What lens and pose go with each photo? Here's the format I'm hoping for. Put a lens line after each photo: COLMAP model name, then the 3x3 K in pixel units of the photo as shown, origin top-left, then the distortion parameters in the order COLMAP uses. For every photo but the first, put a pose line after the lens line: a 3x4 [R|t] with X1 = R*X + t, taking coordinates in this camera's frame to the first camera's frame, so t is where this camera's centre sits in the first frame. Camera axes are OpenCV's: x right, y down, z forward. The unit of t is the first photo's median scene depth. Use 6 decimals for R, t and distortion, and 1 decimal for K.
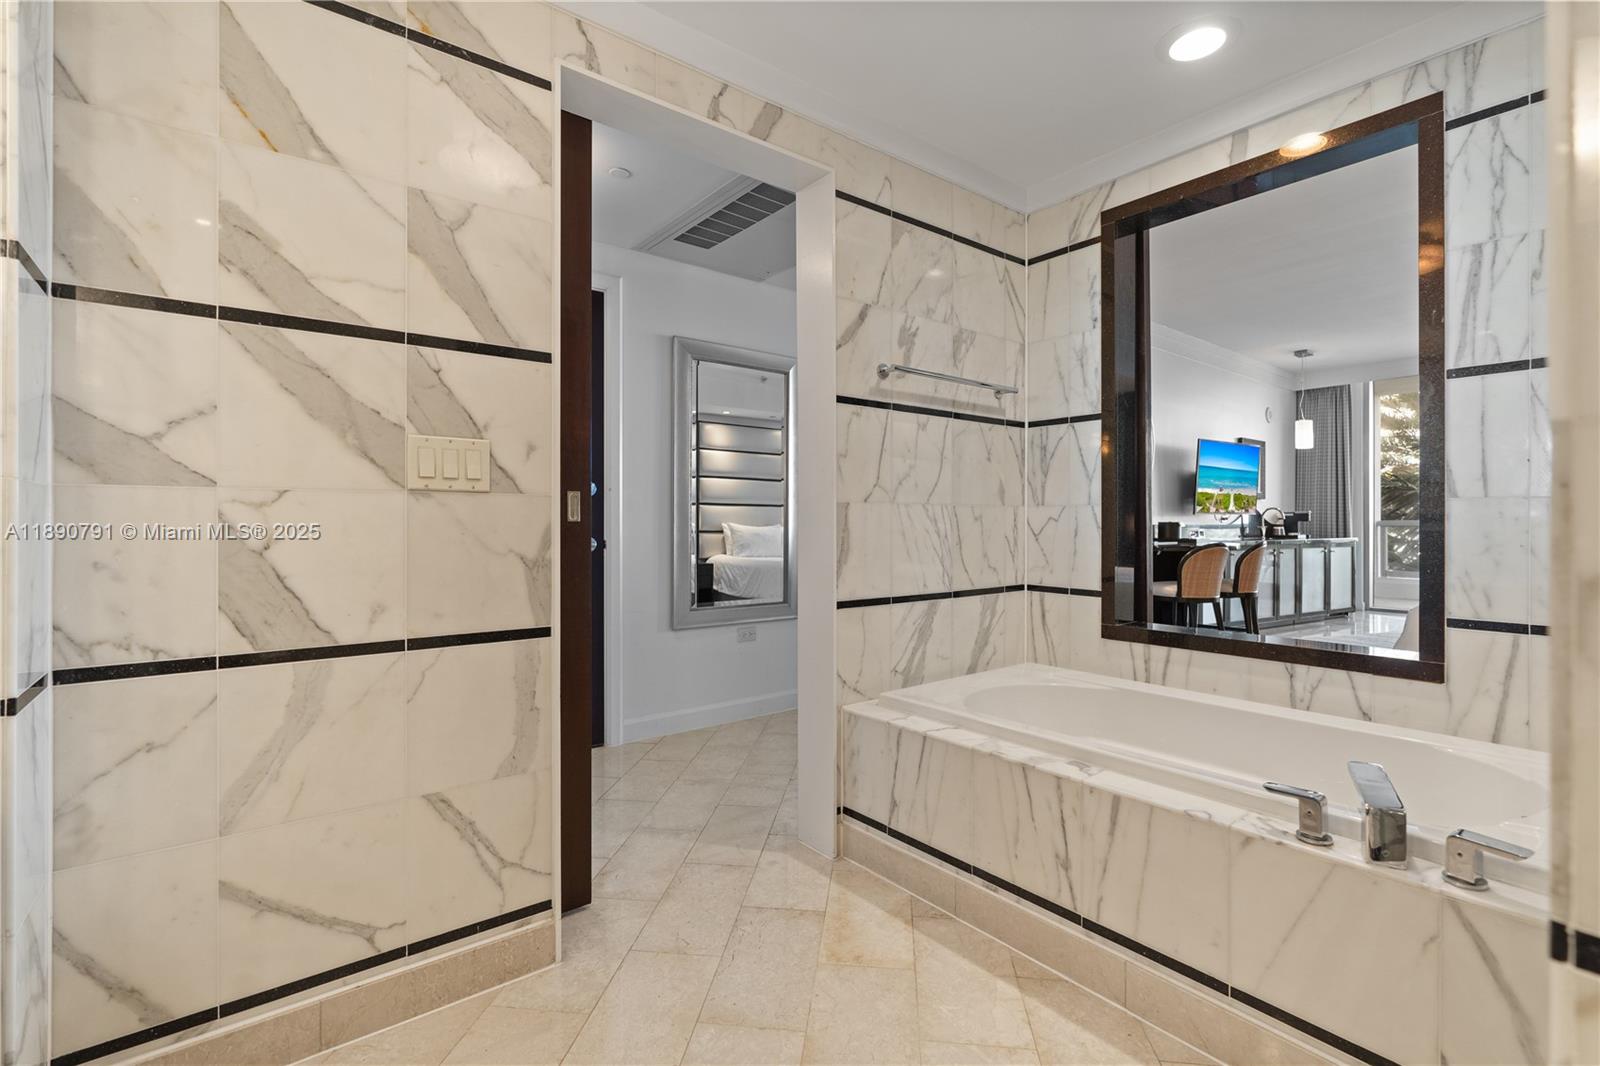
lens RADIAL K [[725.8, 0, 801.4], [0, 725.8, 523.4], [0, 0, 1]] dist [-0.003875, 0.000429]
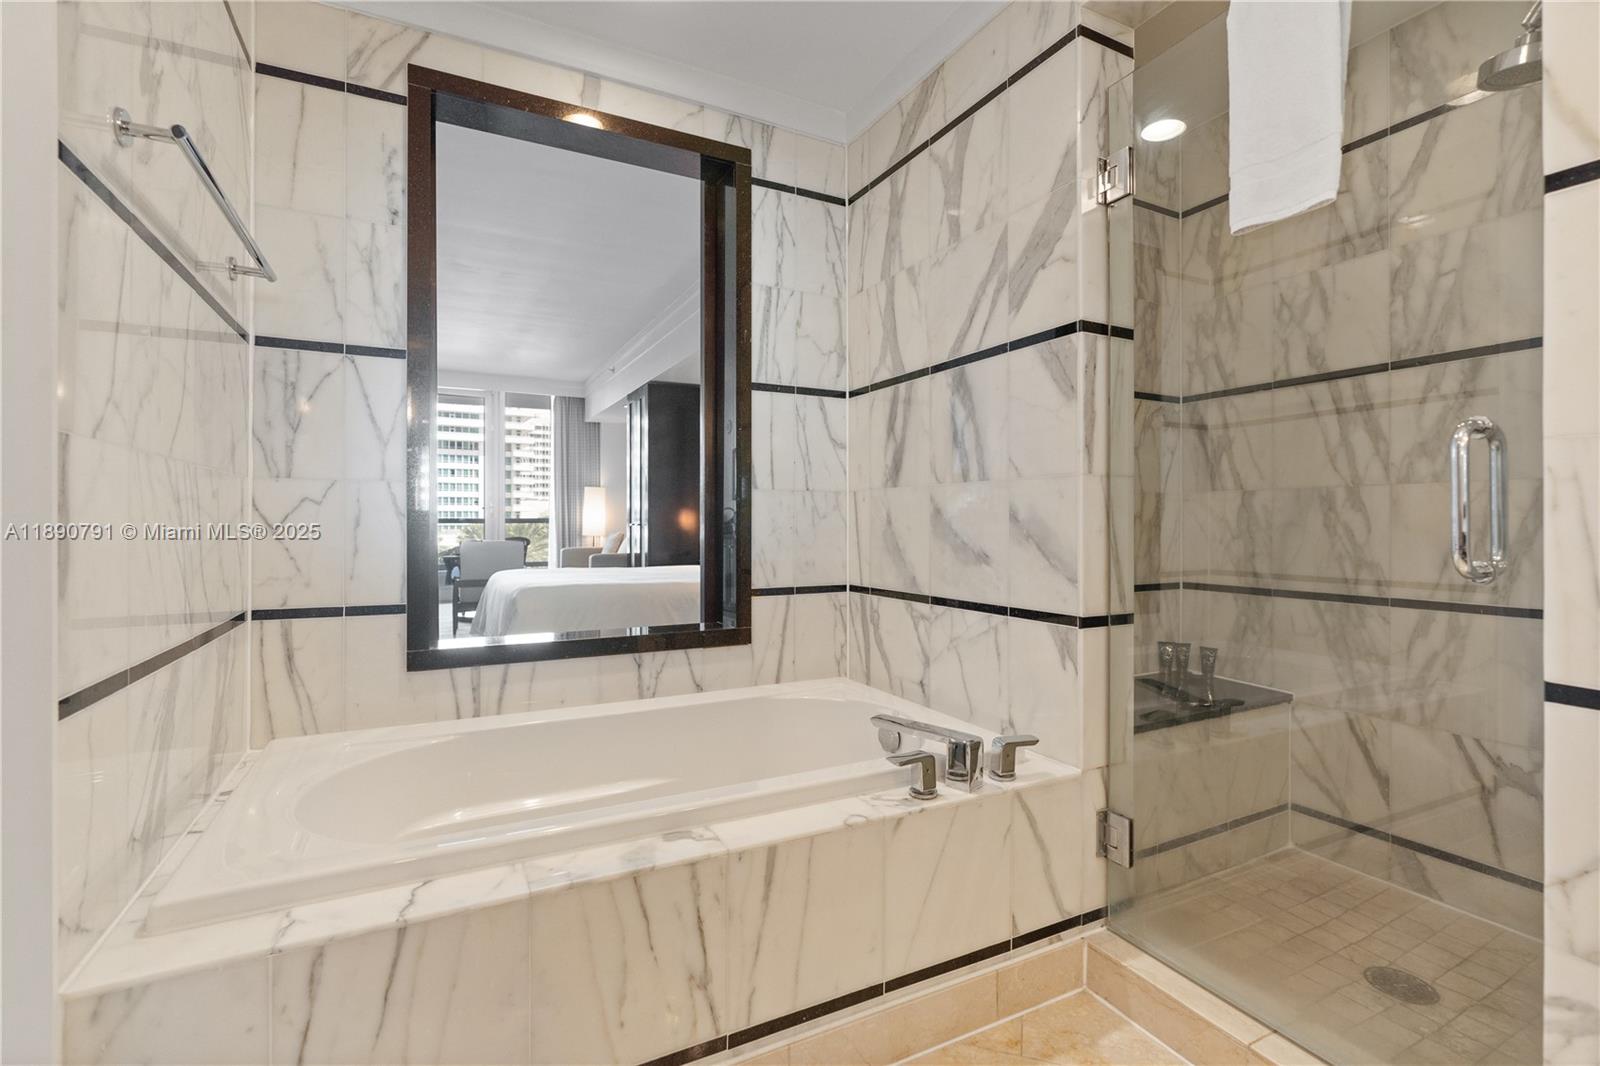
lens RADIAL K [[725.8, 0, 801.4], [0, 725.8, 523.4], [0, 0, 1]] dist [-0.003875, 0.000429]
pose [[0.194501, 0.000671, 0.980902, -0.209793], [0.003490, 0.999993, -0.001377, 0.018168], [-0.980896, 0.003691, 0.194497, 0.522633]]
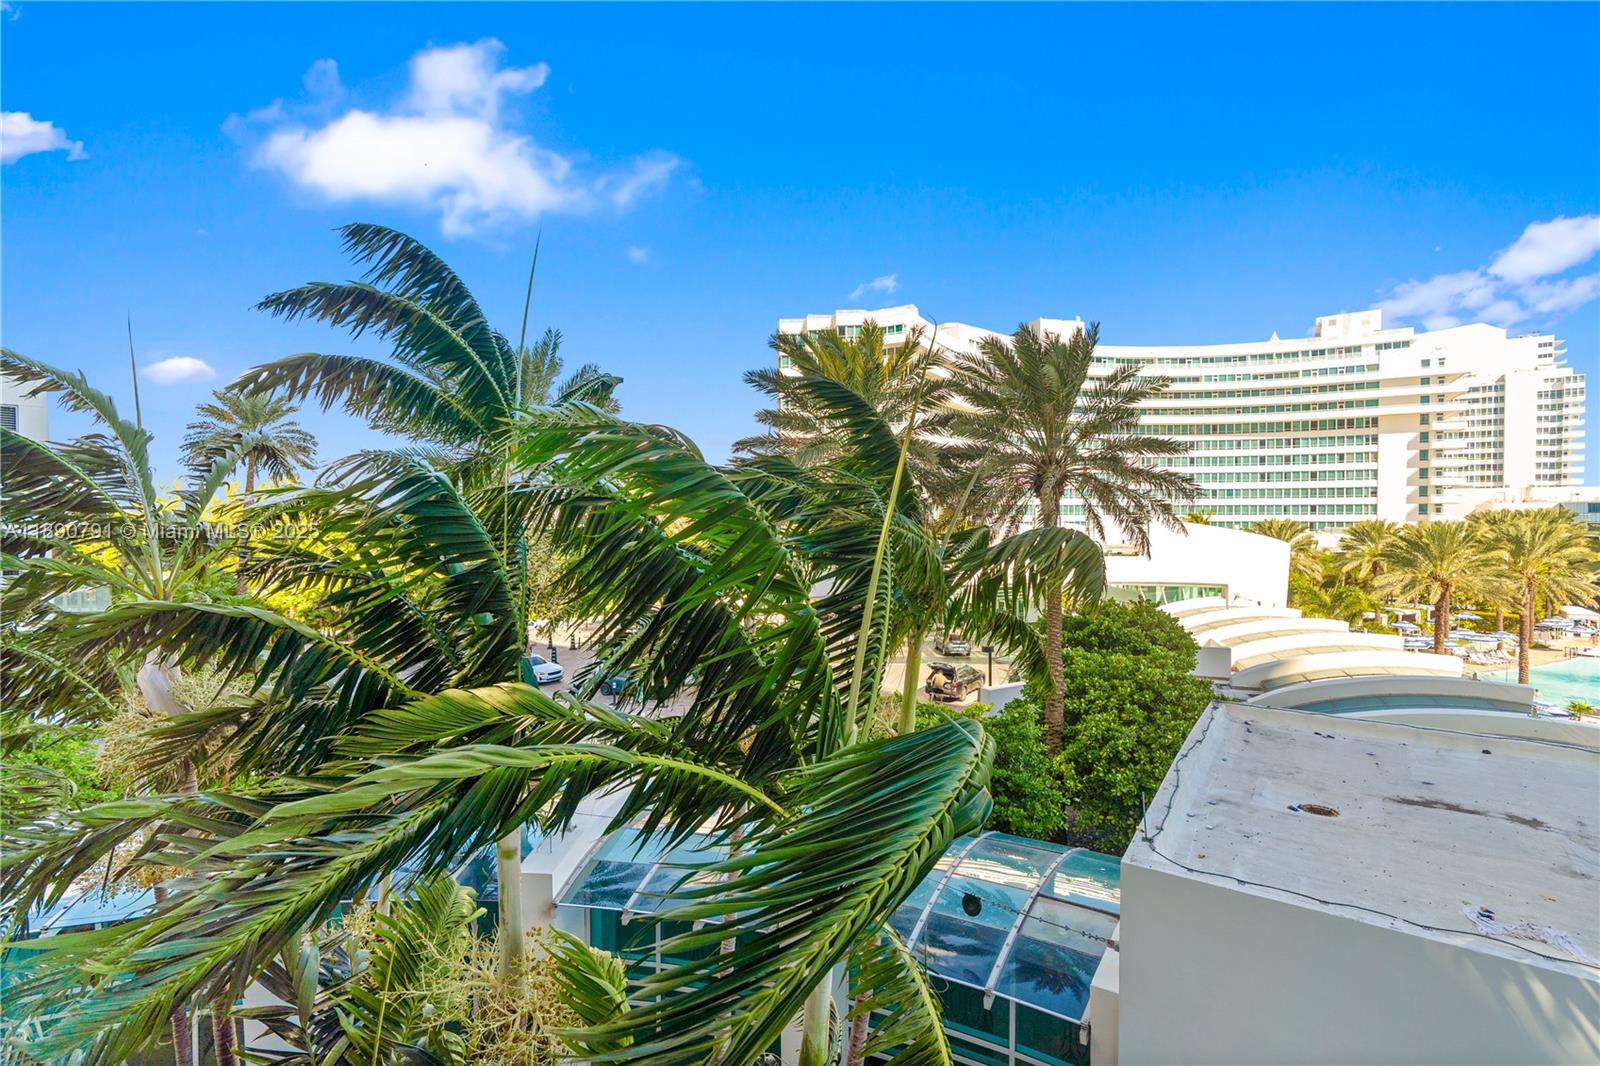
lens RADIAL K [[731.6, 0, 804.8], [0, 731.6, 530.8], [0, 0, 1]] dist [0.000474, 0.001105]
pose [[0.958522, -0.004761, 0.284978, 4.220378], [0.000786, 0.999901, 0.014062, -0.161418], [-0.285017, -0.013255, 0.958431, 3.319956]]
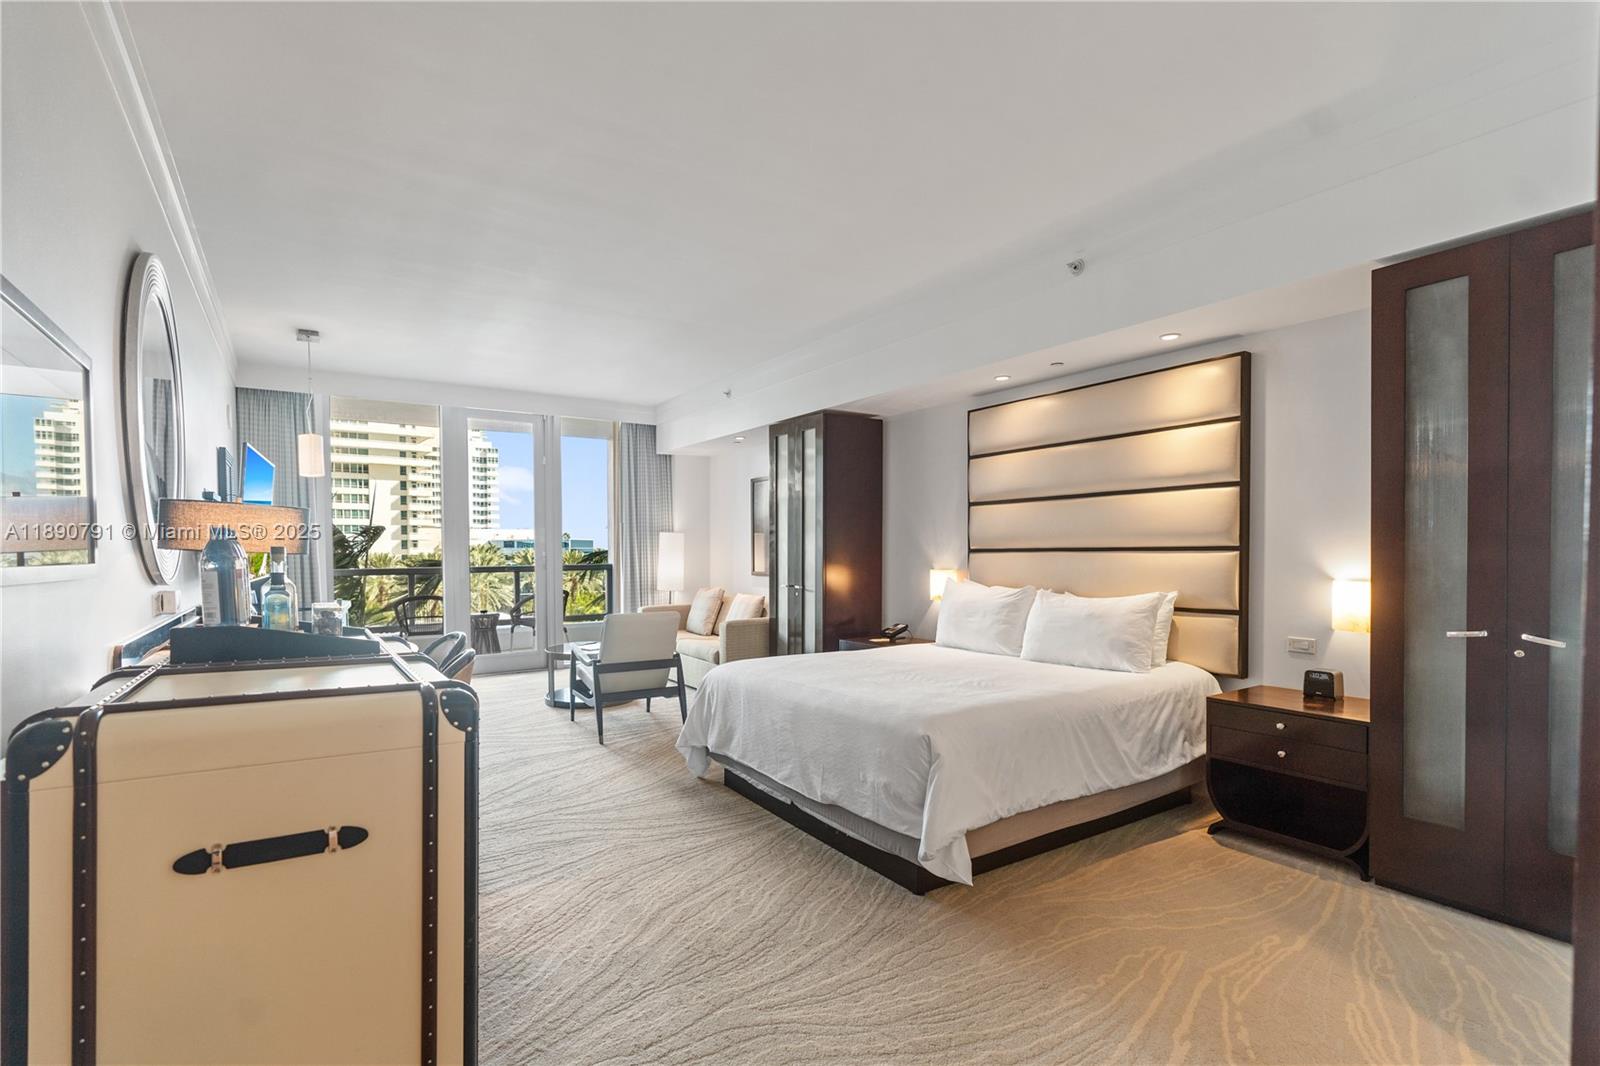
lens RADIAL K [[742.9, 0, 798.9], [0, 742.9, 567.3], [0, 0, 1]] dist [0.000212, 0.001120]
pose [[0.081811, -0.022299, 0.996398, 0.107992], [0.008307, 0.999730, 0.021692, -0.091690], [-0.996613, 0.006503, 0.081974, 1.559447]]
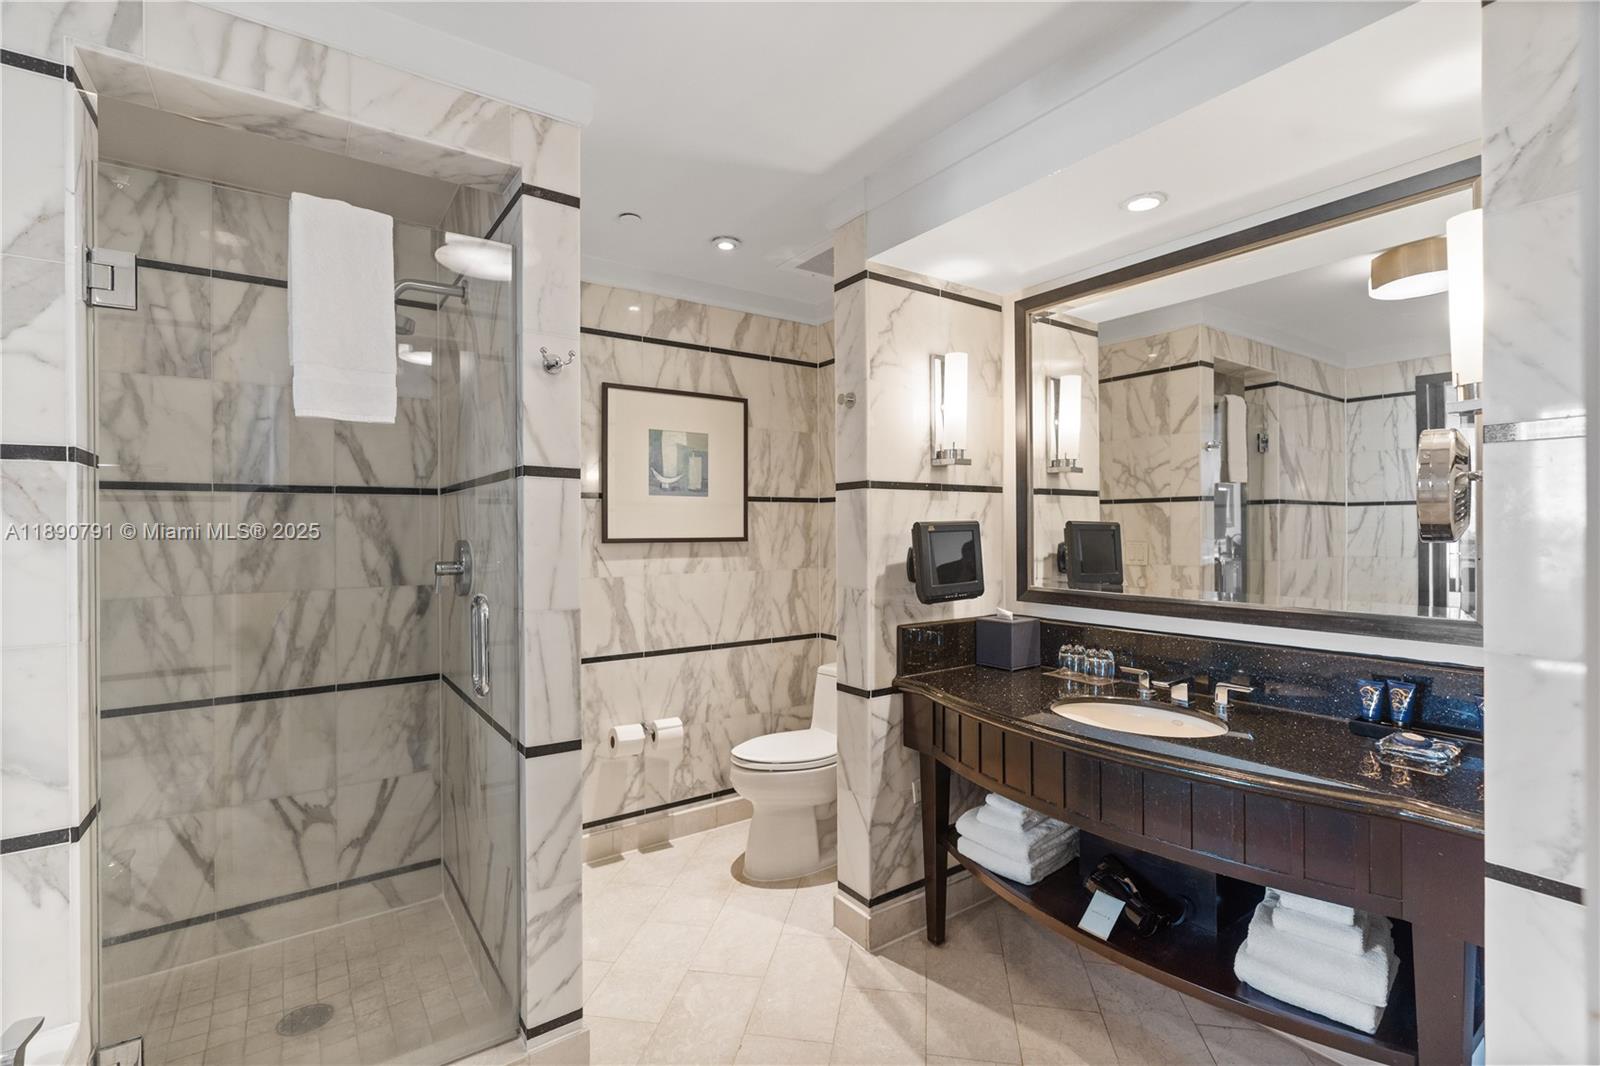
lens RADIAL K [[725.8, 0, 801.4], [0, 725.8, 523.4], [0, 0, 1]] dist [-0.003875, 0.000429]
pose [[-0.998870, 0.003002, 0.047431, -0.072108], [0.003066, 0.999995, 0.001261, -0.095916], [-0.047427, 0.001405, -0.998874, 0.847478]]
